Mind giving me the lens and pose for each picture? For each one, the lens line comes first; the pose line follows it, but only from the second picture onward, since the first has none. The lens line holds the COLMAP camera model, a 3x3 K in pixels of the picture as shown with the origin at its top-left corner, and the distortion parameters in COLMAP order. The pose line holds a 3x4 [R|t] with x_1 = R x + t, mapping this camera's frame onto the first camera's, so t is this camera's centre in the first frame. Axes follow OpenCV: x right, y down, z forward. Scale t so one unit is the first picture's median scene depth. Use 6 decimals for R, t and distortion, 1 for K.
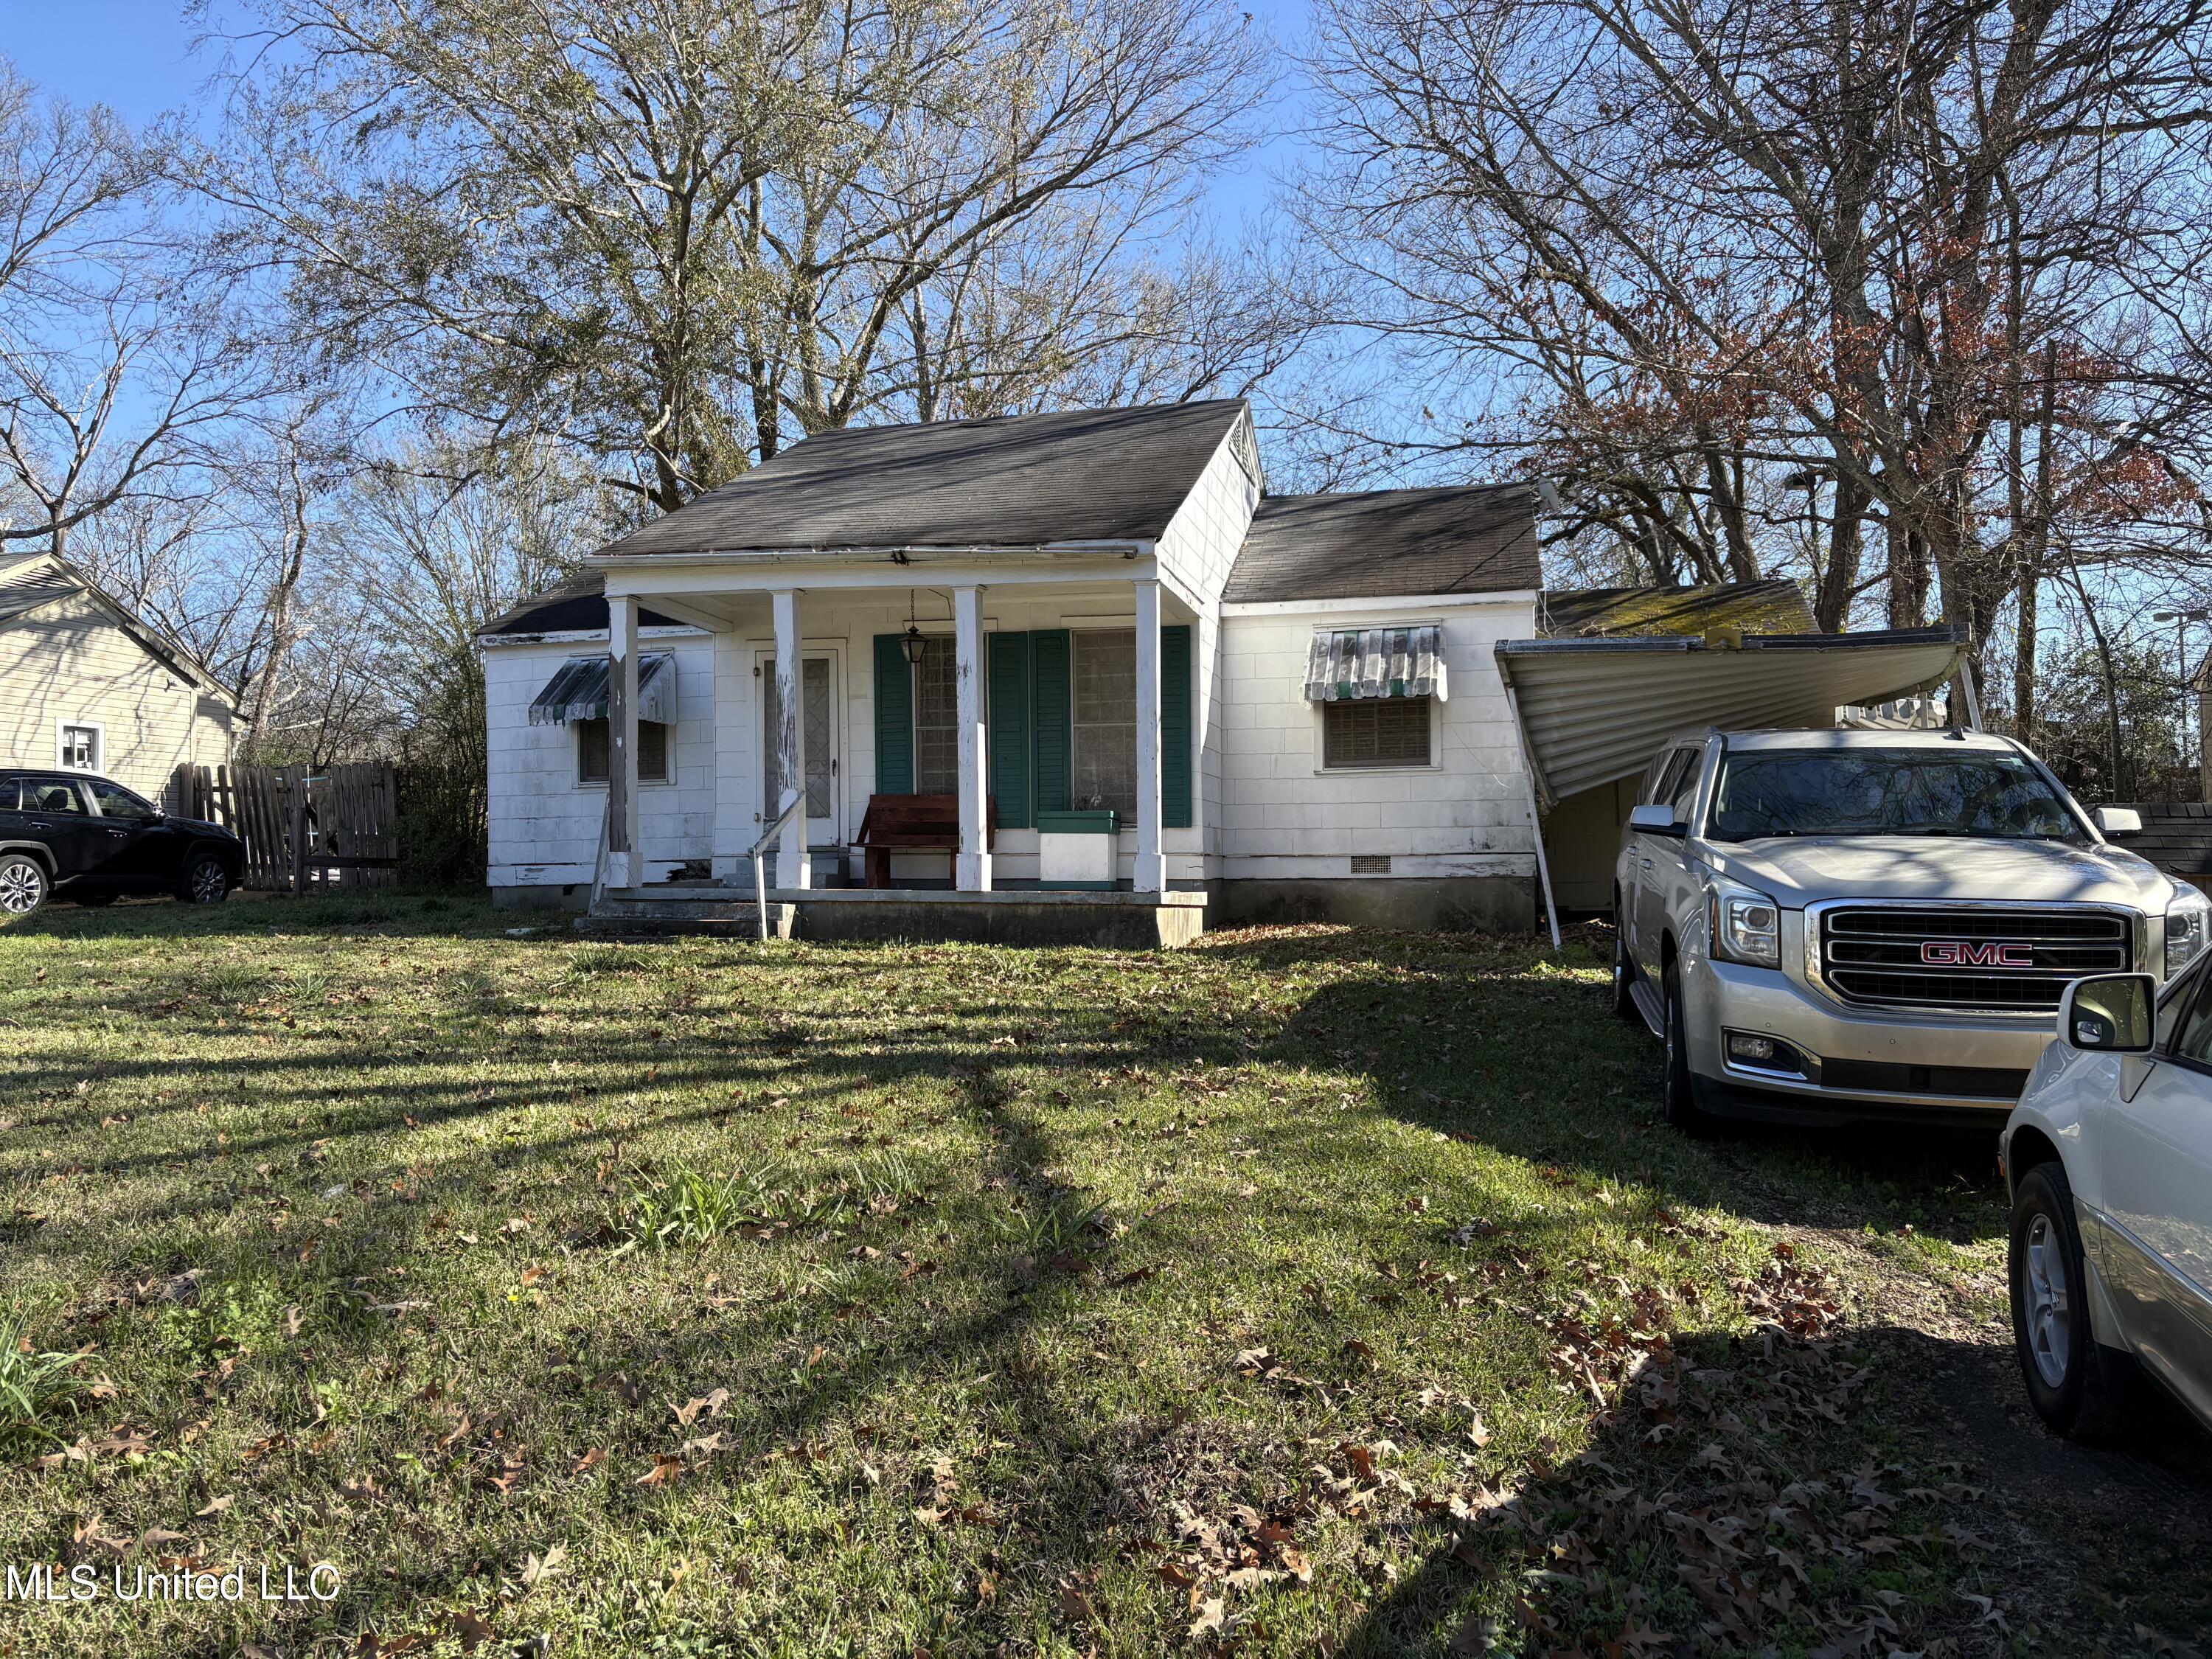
lens RADIAL K [[1683.6, 0, 1100.1], [0, 1683.6, 831.8], [0, 0, 1]] dist [0.028642, -0.018818]
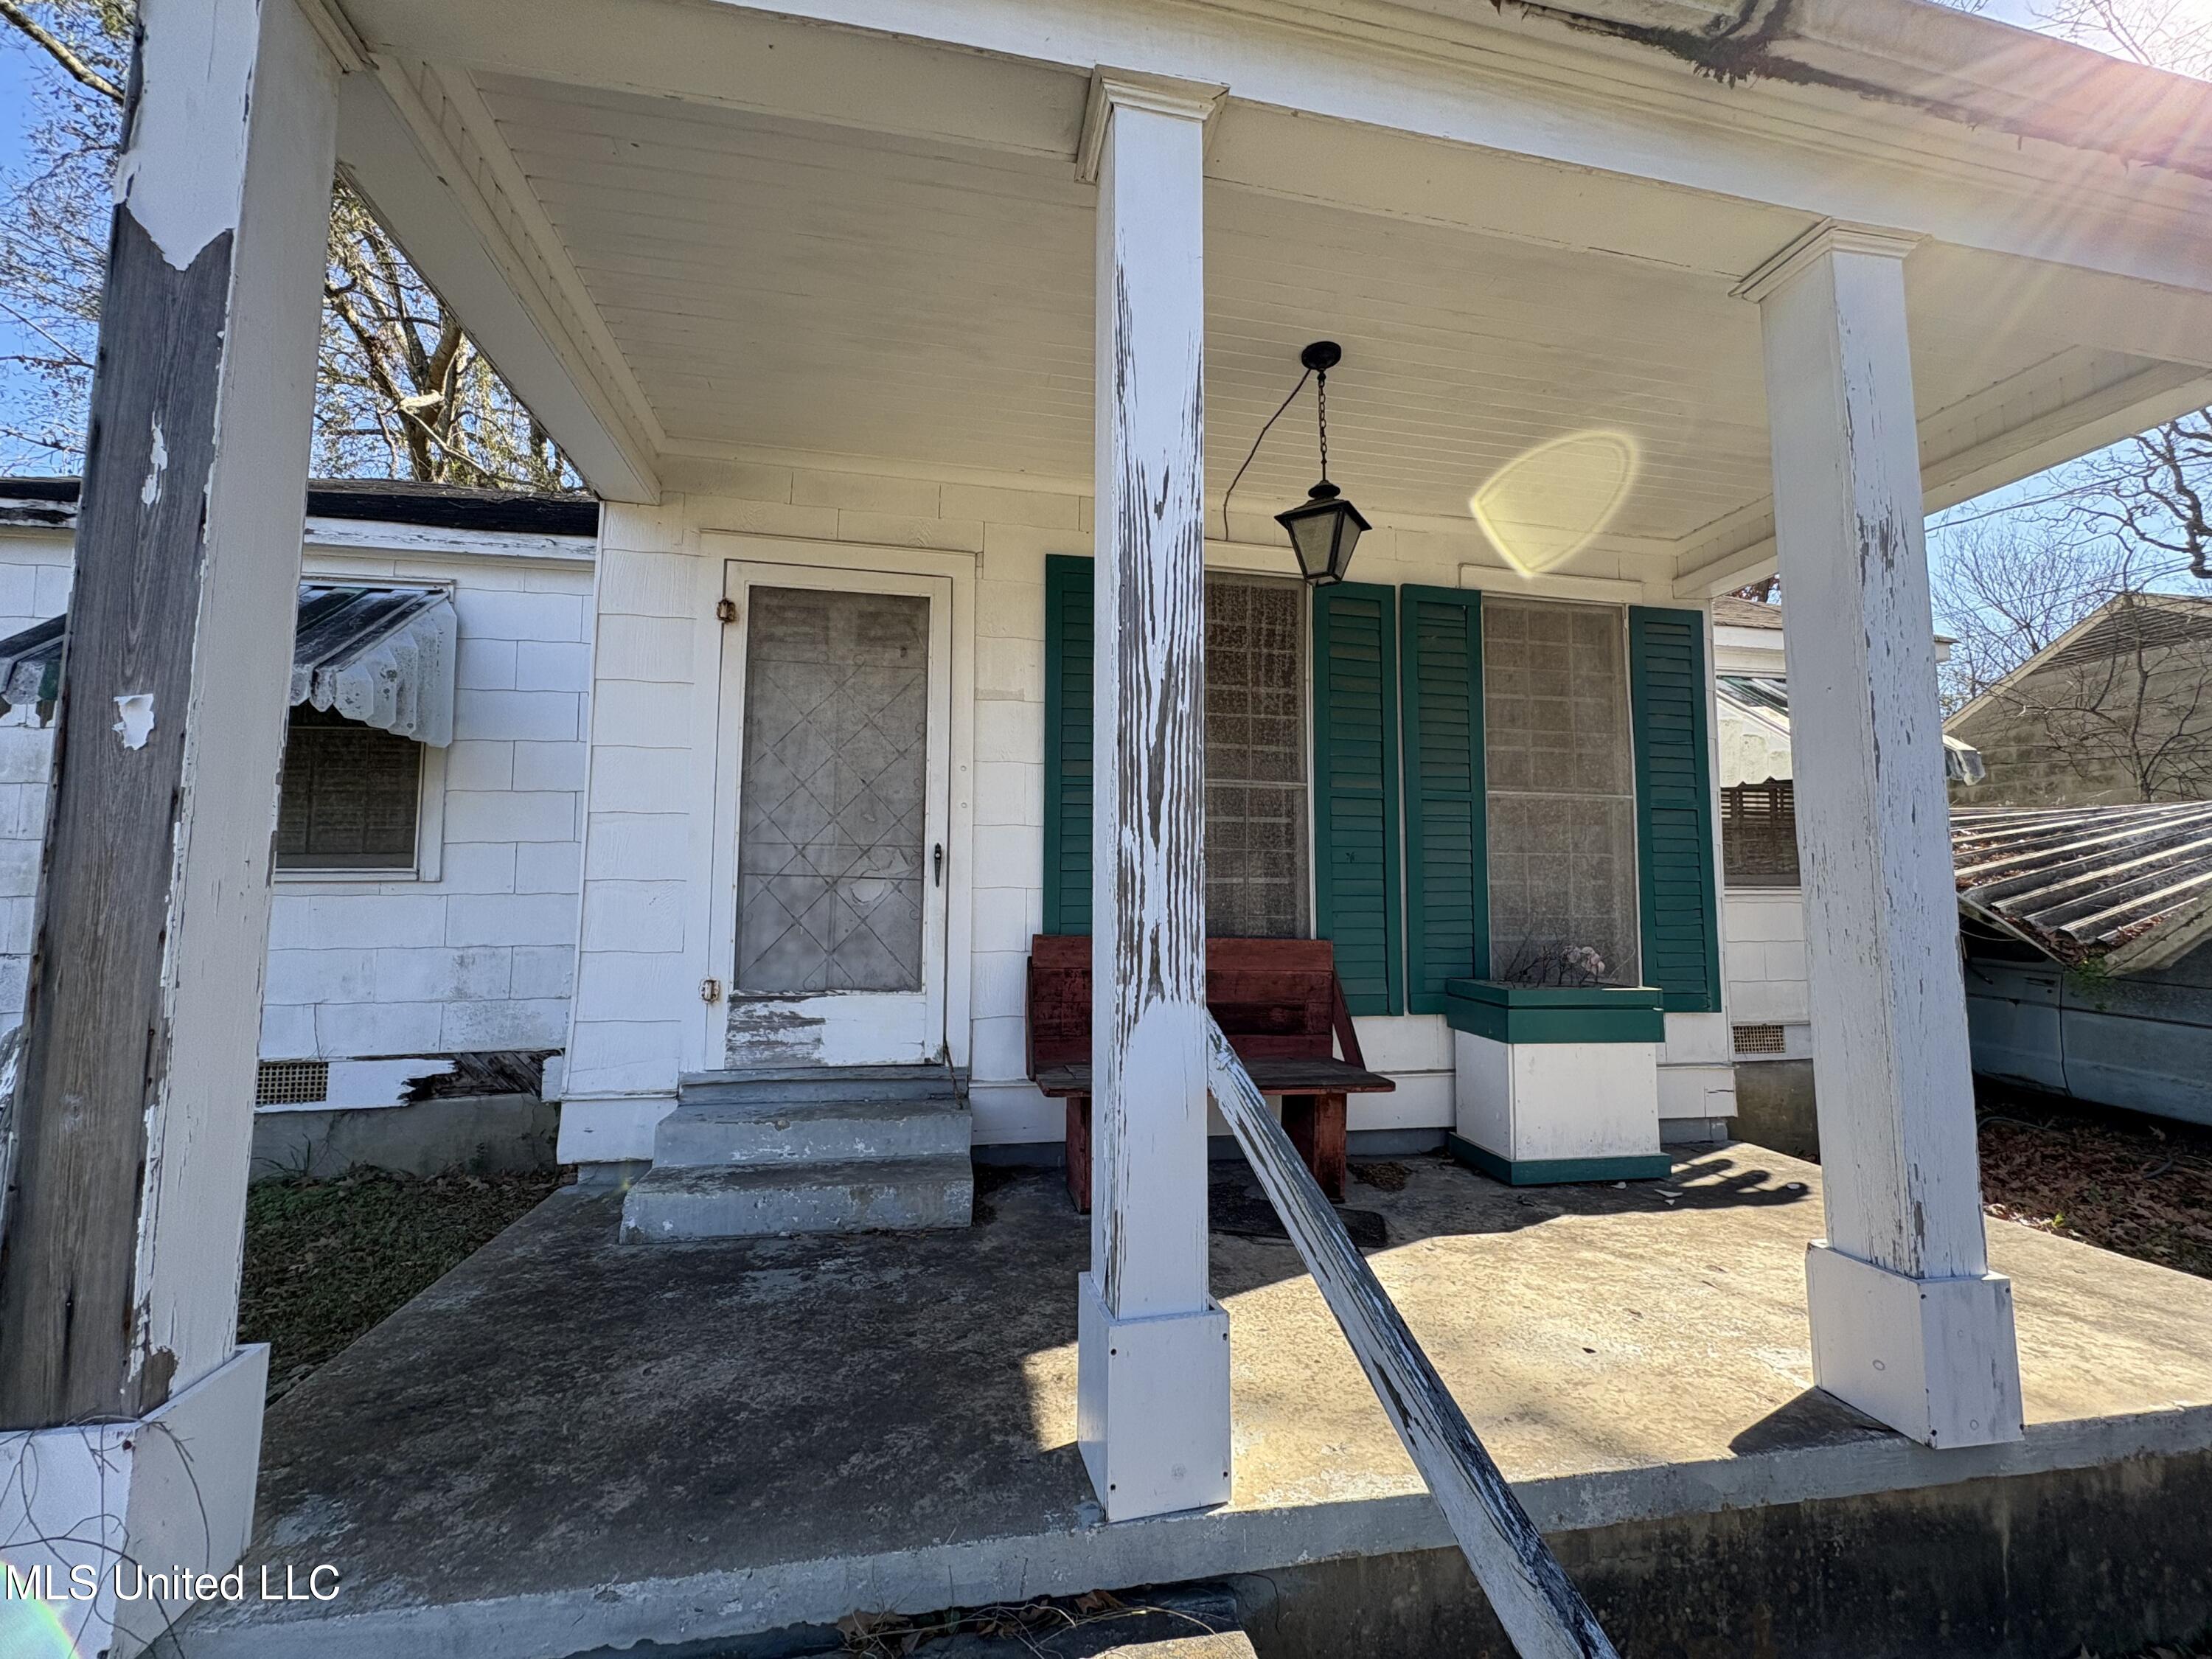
lens RADIAL K [[881.6, 0, 1095.5], [0, 881.6, 825.7], [0, 0, 1]] dist [-0.000793, 0.000679]
pose [[0.909797, 0.045609, 0.412539, -0.208591], [-0.020786, 0.997704, -0.064462, -0.034293], [-0.414532, 0.050072, 0.908656, 0.783484]]
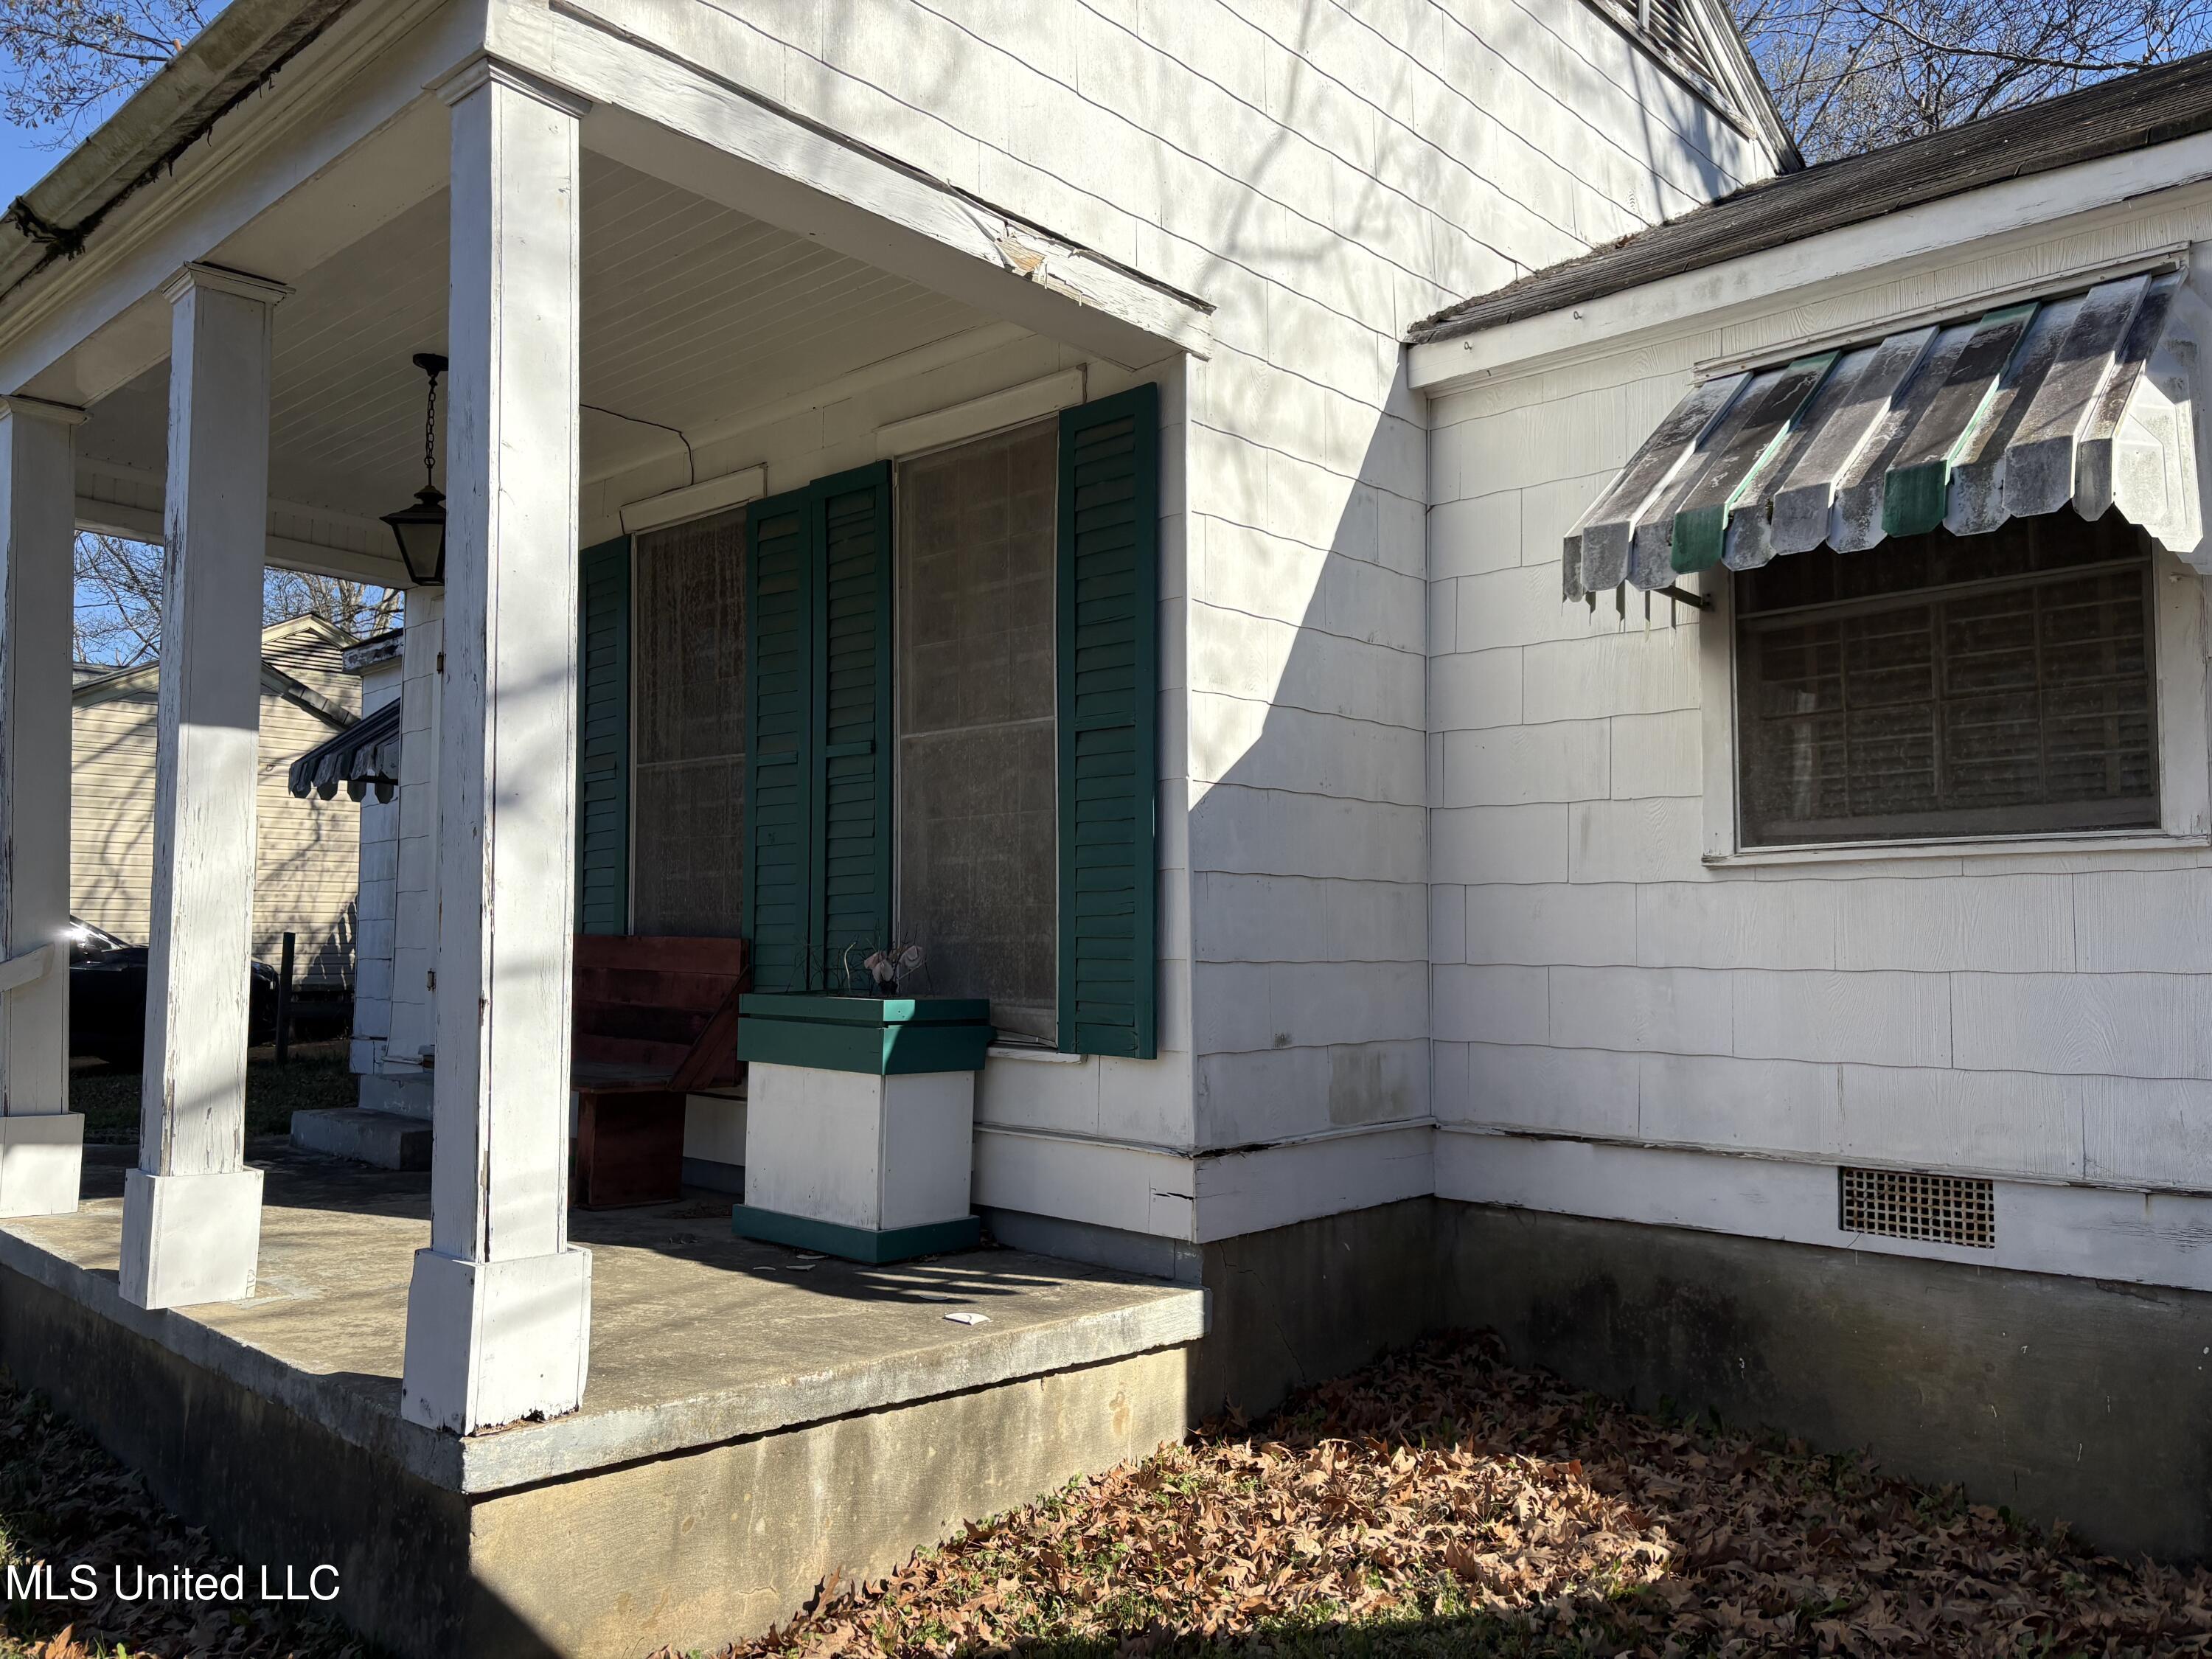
lens RADIAL K [[1683.6, 0, 1107.3], [0, 1683.6, 835.6], [0, 0, 1]] dist [0.028642, -0.018818]
pose [[0.873249, -0.022744, -0.486744, 0.178239], [-0.000013, 0.998909, -0.046699, -0.026260], [0.487275, 0.040786, 0.872296, 0.689877]]
